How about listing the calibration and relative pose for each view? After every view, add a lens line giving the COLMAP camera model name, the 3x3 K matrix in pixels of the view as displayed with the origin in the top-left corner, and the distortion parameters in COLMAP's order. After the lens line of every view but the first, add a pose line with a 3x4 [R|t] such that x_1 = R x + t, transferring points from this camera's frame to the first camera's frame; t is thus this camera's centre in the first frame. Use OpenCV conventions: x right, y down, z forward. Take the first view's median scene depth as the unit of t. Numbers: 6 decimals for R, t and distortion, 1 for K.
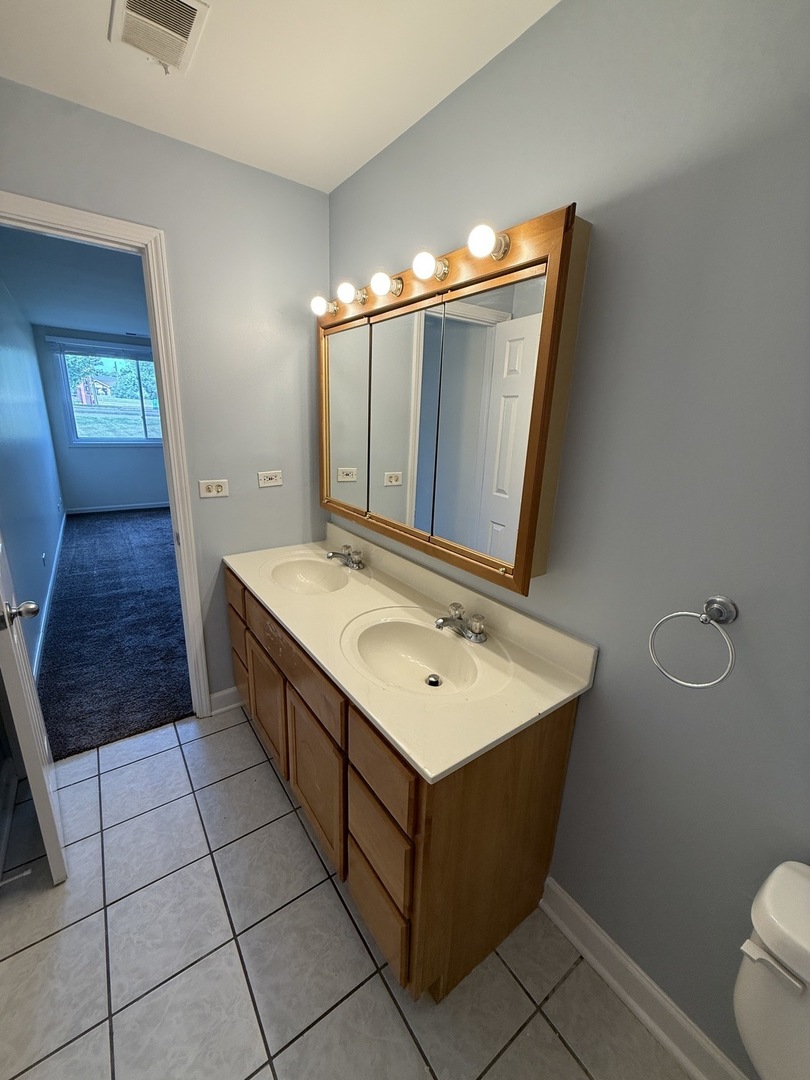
lens RADIAL K [[430.5, 0, 405.0], [0, 430.5, 540.0], [0, 0, 1]] dist [0.001961, 0.000340]
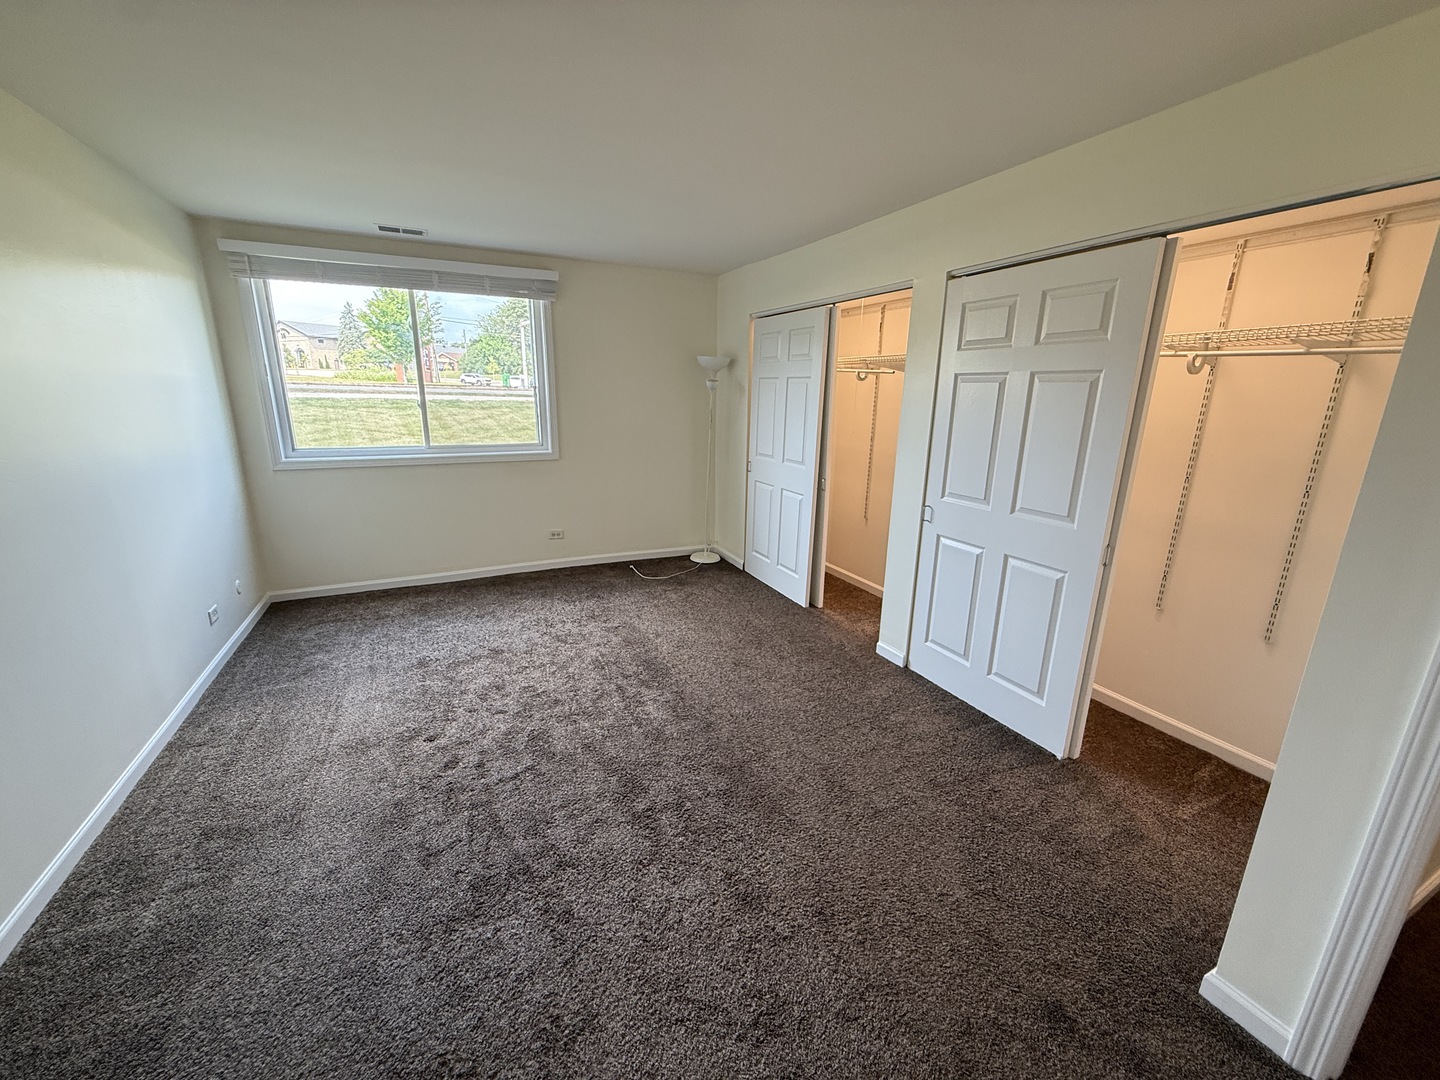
lens RADIAL K [[574.1, 0, 720.0], [0, 574.1, 540.0], [0, 0, 1]] dist [0.001961, 0.000340]
pose [[0.985796, 0.019759, -0.166779, -0.127385], [-0.023389, 0.999530, -0.019831, -0.100821], [0.166309, 0.023450, 0.985795, 0.333669]]
